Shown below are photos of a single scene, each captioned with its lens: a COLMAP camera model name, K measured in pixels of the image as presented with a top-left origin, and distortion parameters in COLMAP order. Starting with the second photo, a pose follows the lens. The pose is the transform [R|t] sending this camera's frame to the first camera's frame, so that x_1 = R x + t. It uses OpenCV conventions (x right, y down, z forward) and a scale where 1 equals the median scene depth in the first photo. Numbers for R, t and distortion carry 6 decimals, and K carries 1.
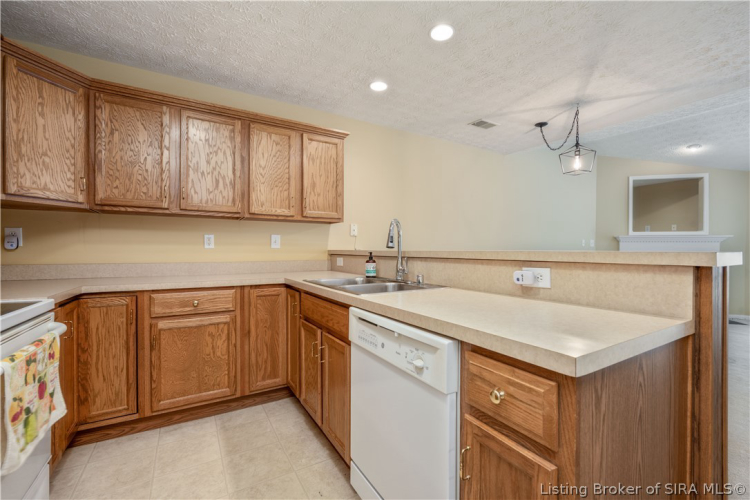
lens RADIAL K [[321.0, 0, 385.9], [0, 321.0, 250.5], [0, 0, 1]] dist [-0.000098, -0.000061]
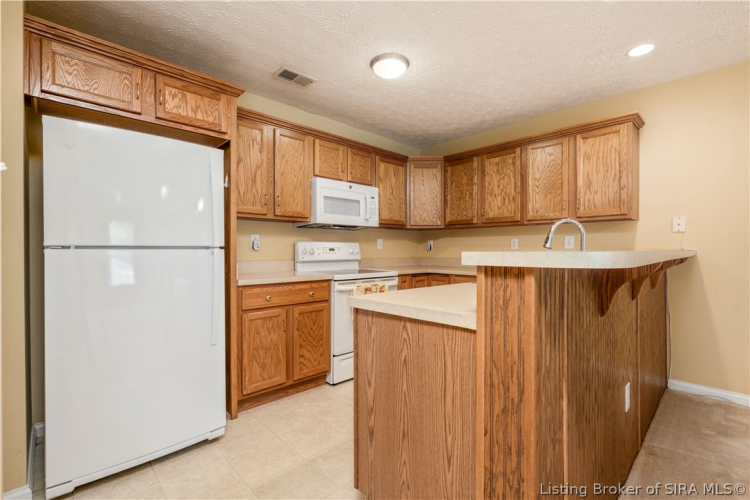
lens RADIAL K [[344.8, 0, 375.0], [0, 344.8, 250.0], [0, 0, 1]] dist [0.000053, 0.000027]
pose [[0.217117, -0.001574, -0.976144, 0.704893], [0.000229, 0.999999, -0.001561, -0.001446], [0.976146, 0.000115, 0.217117, 0.151085]]
